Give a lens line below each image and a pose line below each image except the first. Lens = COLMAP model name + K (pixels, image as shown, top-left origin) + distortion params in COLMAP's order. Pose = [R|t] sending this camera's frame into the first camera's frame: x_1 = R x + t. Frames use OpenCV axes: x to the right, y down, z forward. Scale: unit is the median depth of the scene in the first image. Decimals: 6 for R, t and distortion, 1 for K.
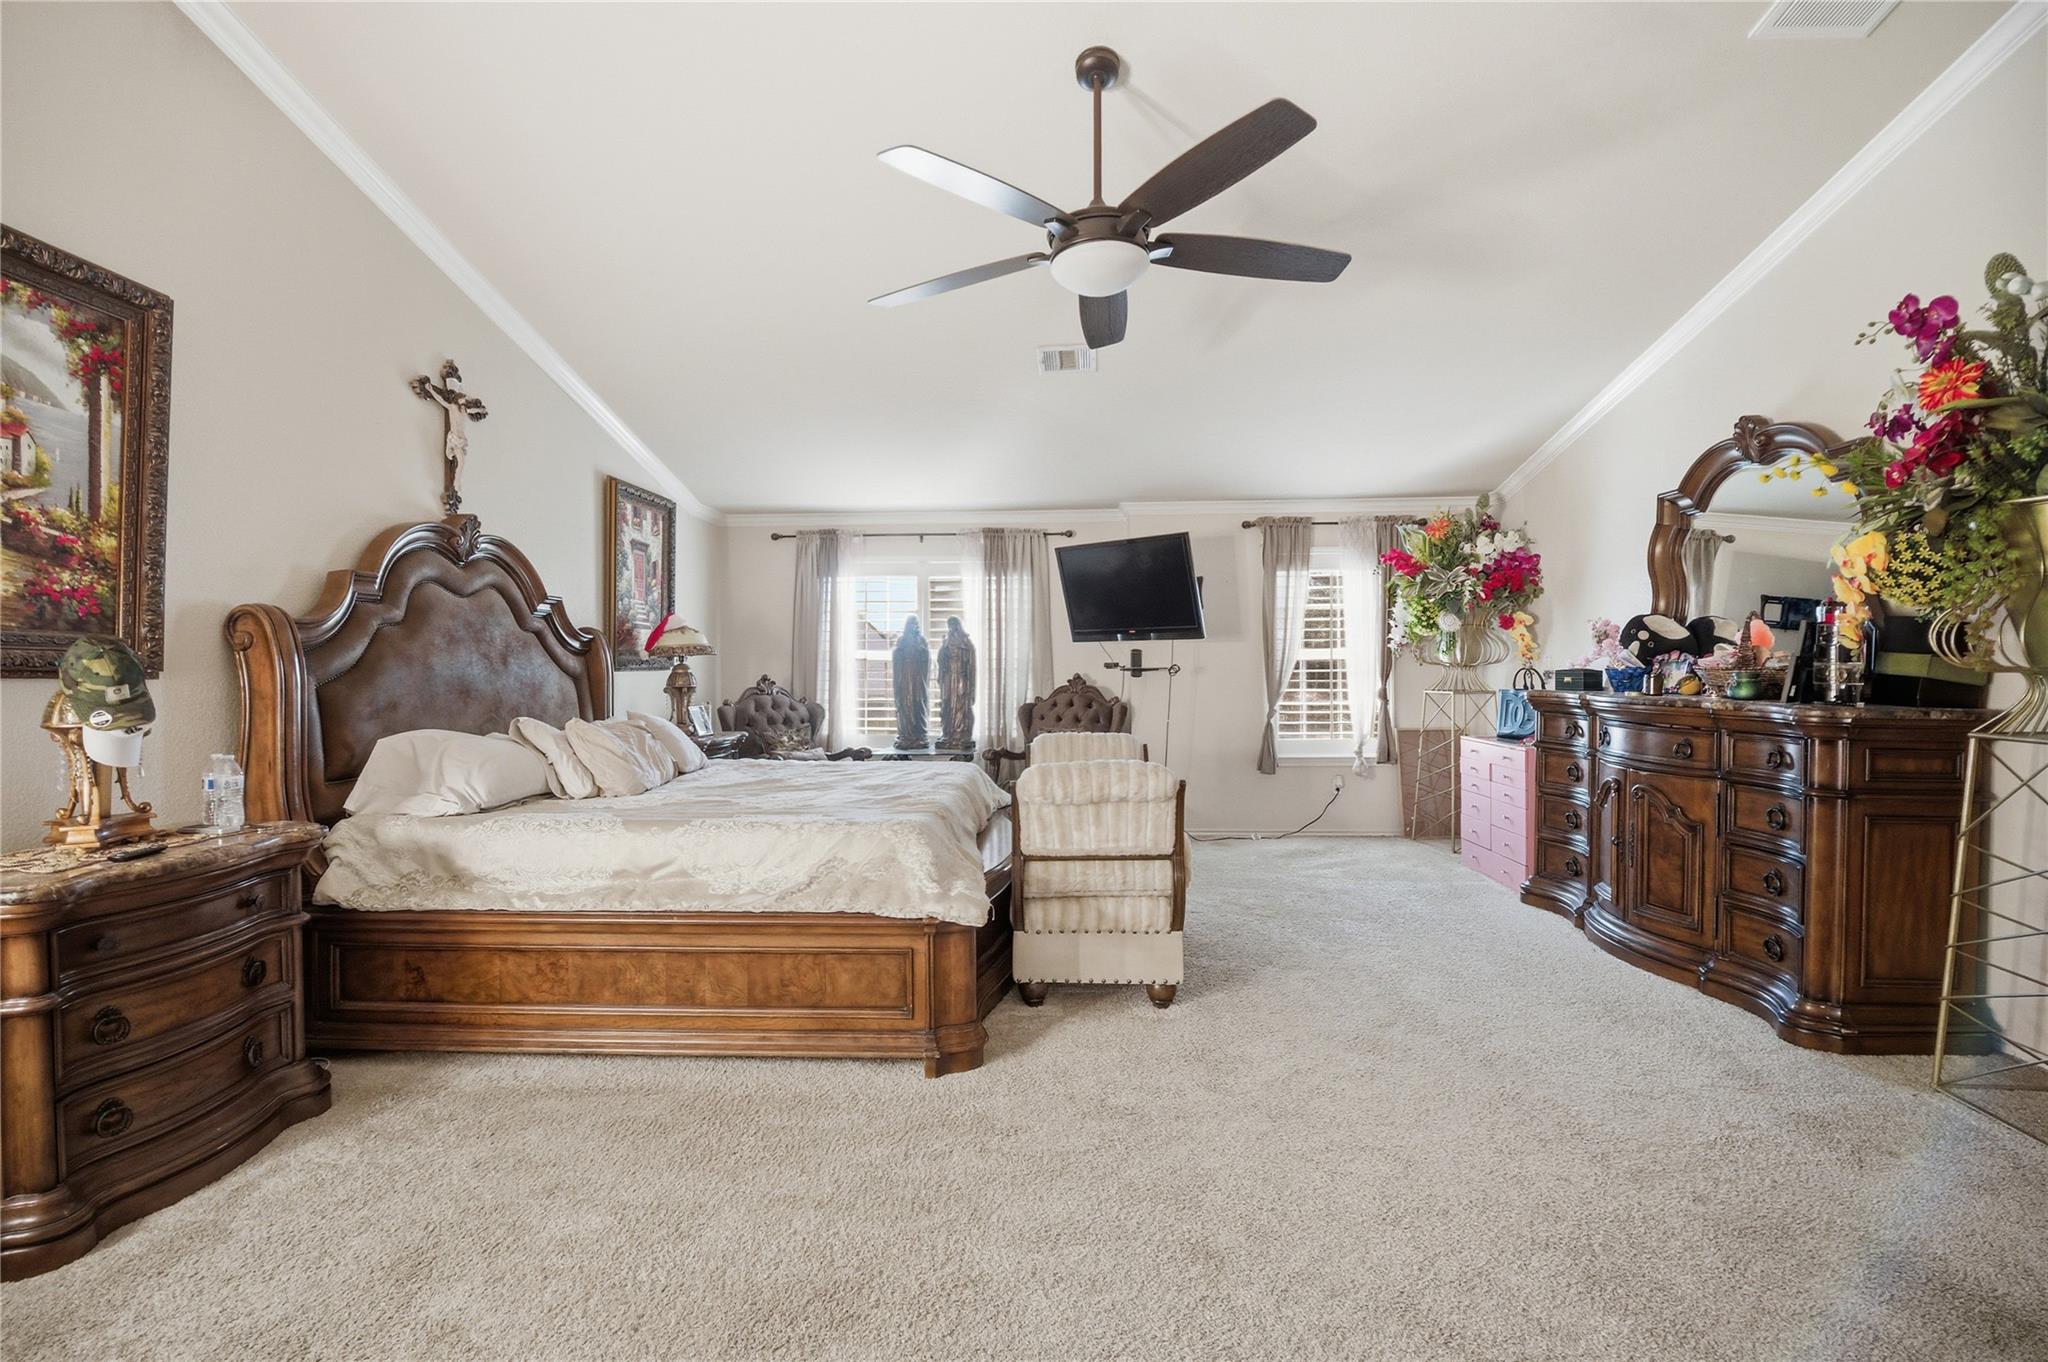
lens RADIAL K [[913.8, 0, 1016.3], [0, 913.8, 661.4], [0, 0, 1]] dist [0.000028, -0.008268]
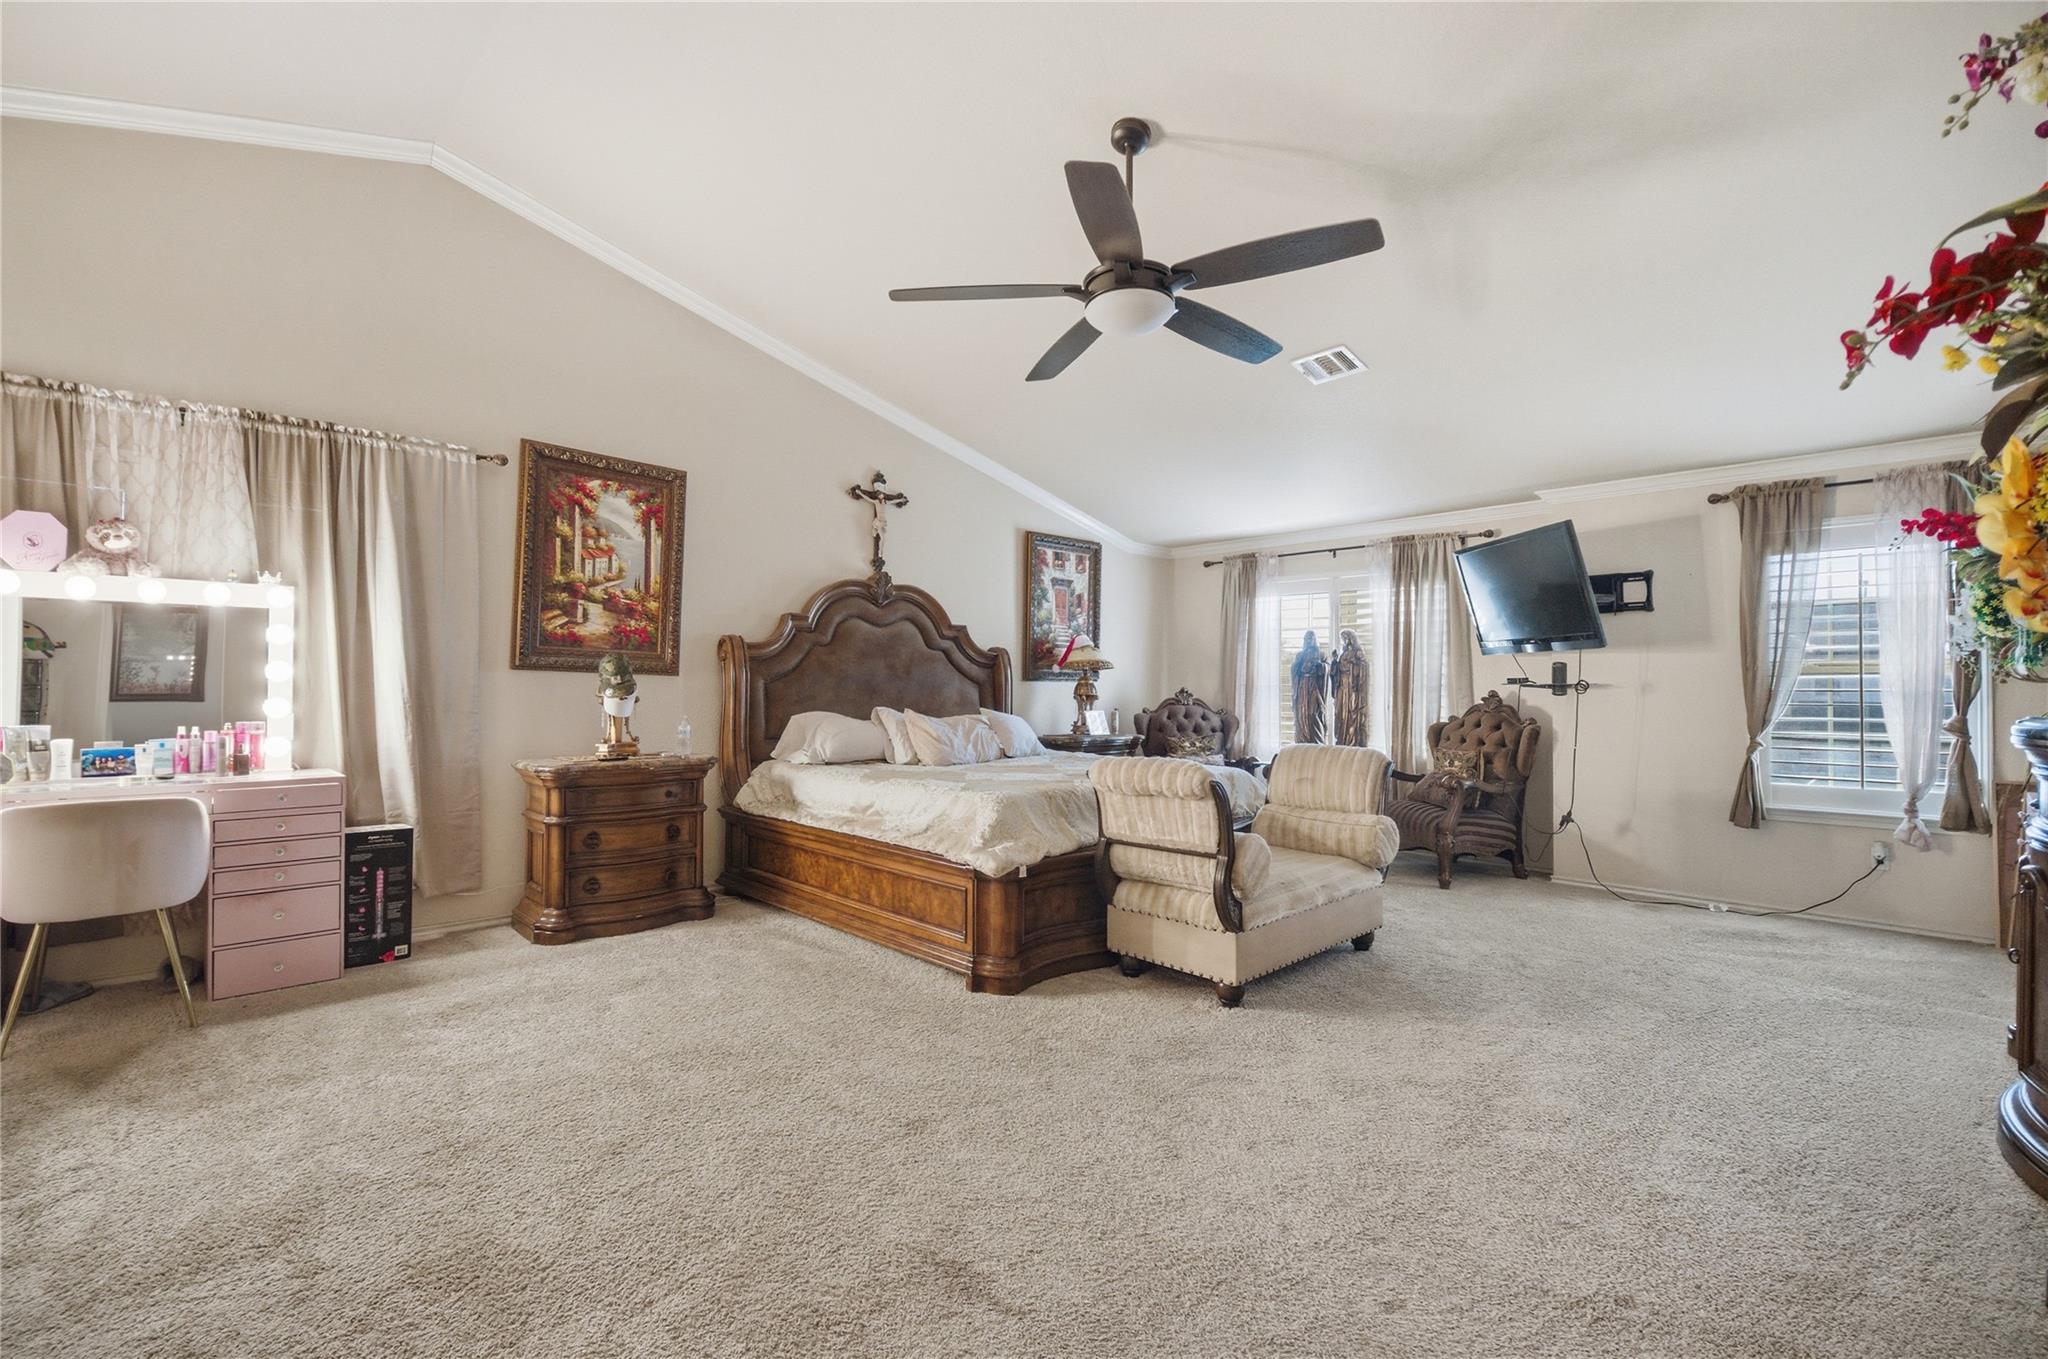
lens RADIAL K [[897.9, 0, 1018.2], [0, 897.9, 671.6], [0, 0, 1]] dist [-0.000238, -0.008851]
pose [[0.724646, -0.000235, -0.689121, 0.581947], [-0.010691, 0.999876, -0.011583, 0.016914], [0.689039, 0.015761, 0.724553, 0.093892]]
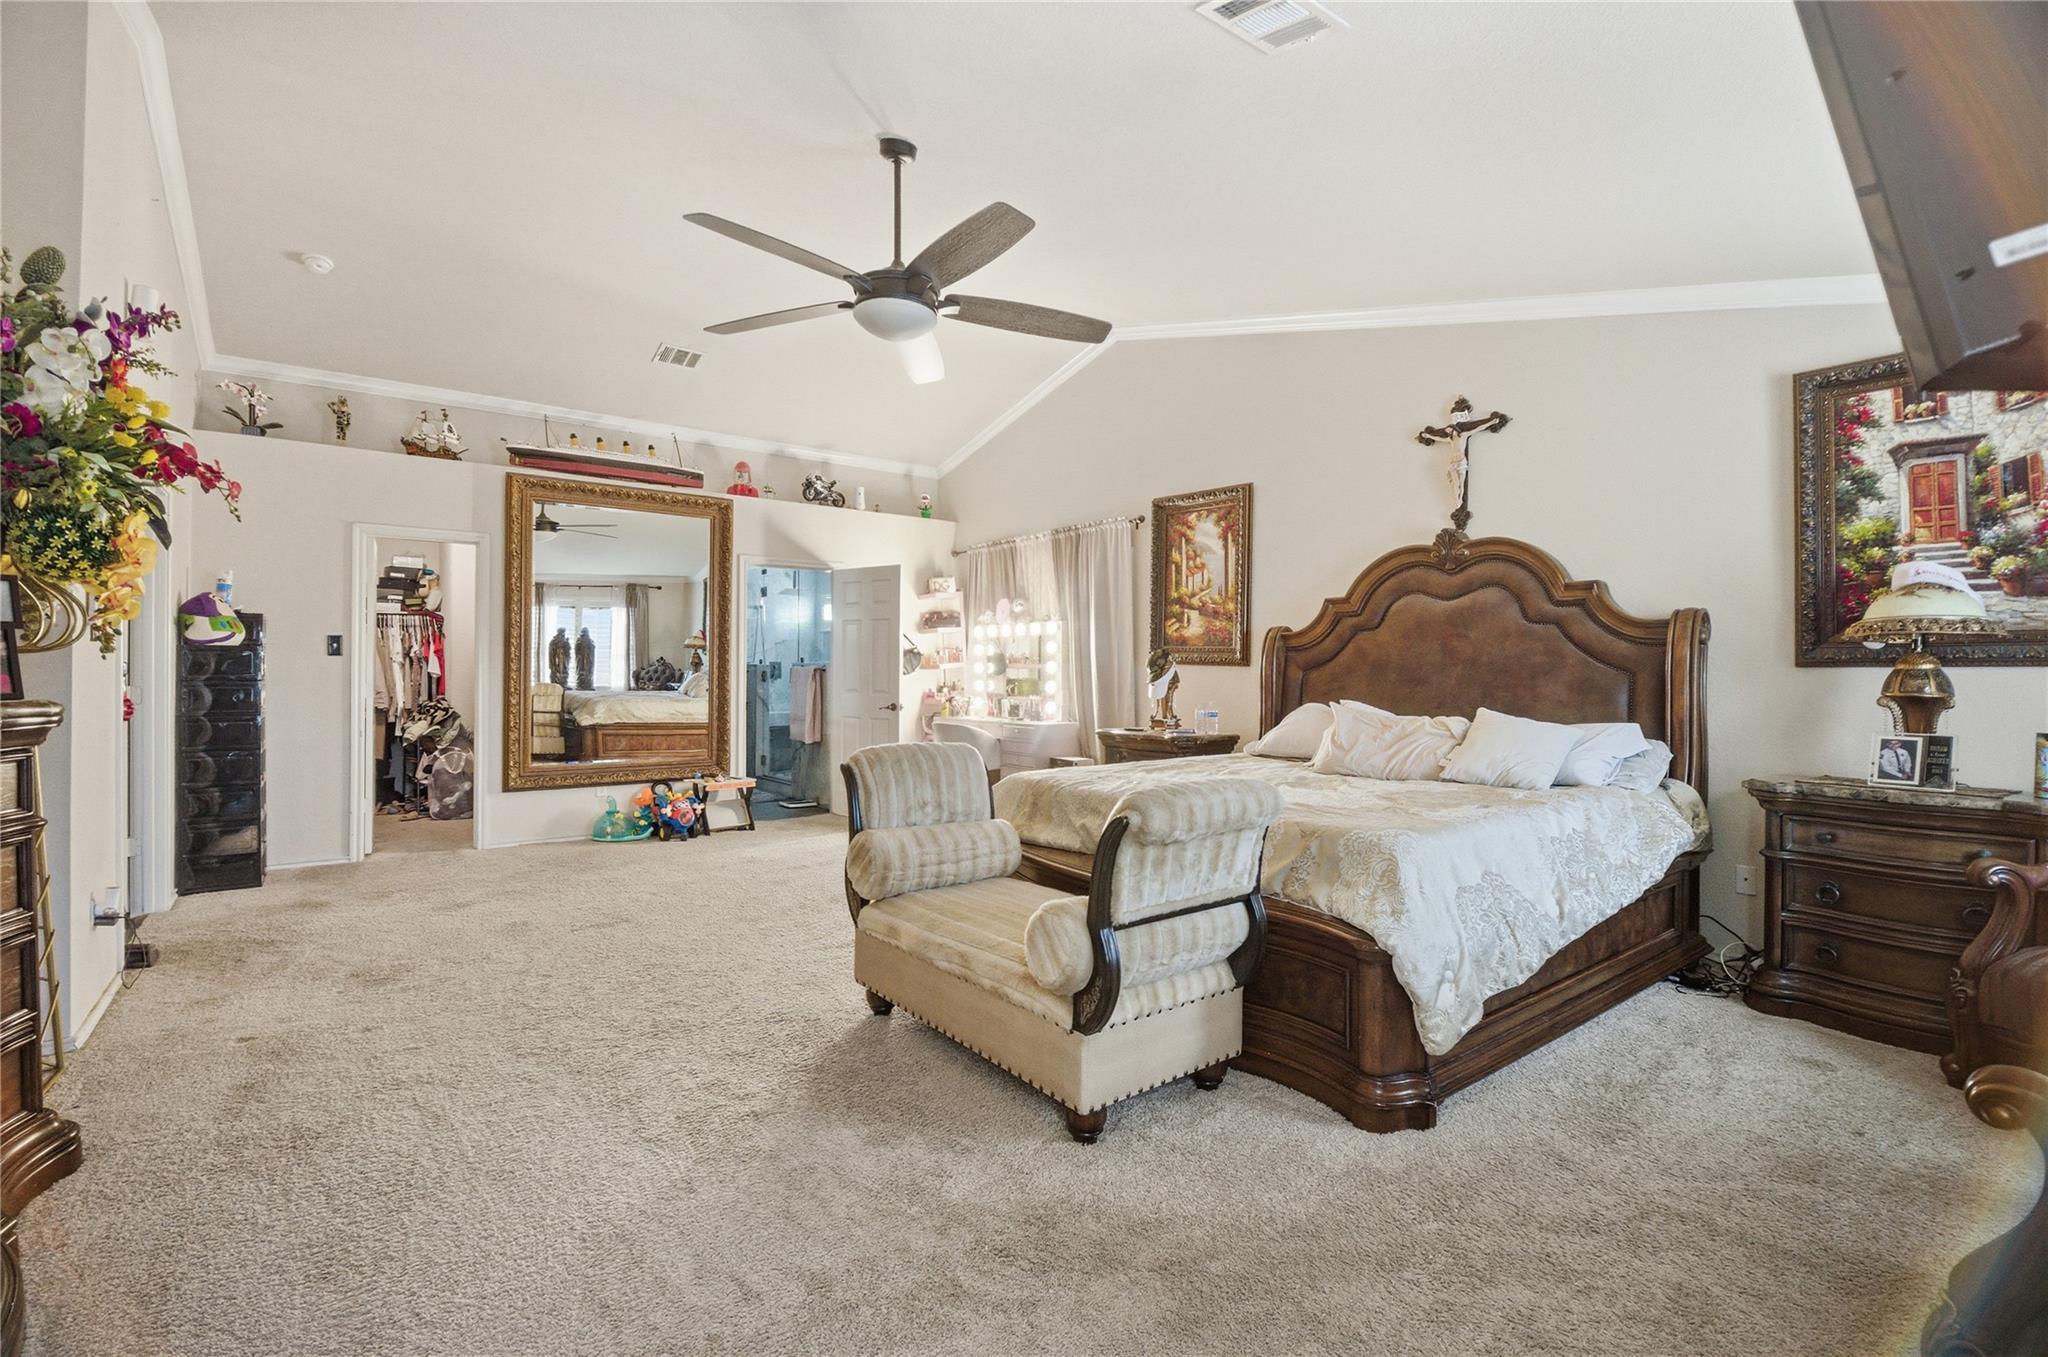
lens RADIAL K [[897.9, 0, 1018.2], [0, 897.9, 670.6], [0, 0, 1]] dist [-0.000238, -0.008851]
pose [[-0.764757, -0.000373, -0.644319, 0.554431], [-0.001672, 0.999998, 0.001405, 0.018186], [0.644317, 0.002152, -0.764755, 1.546814]]
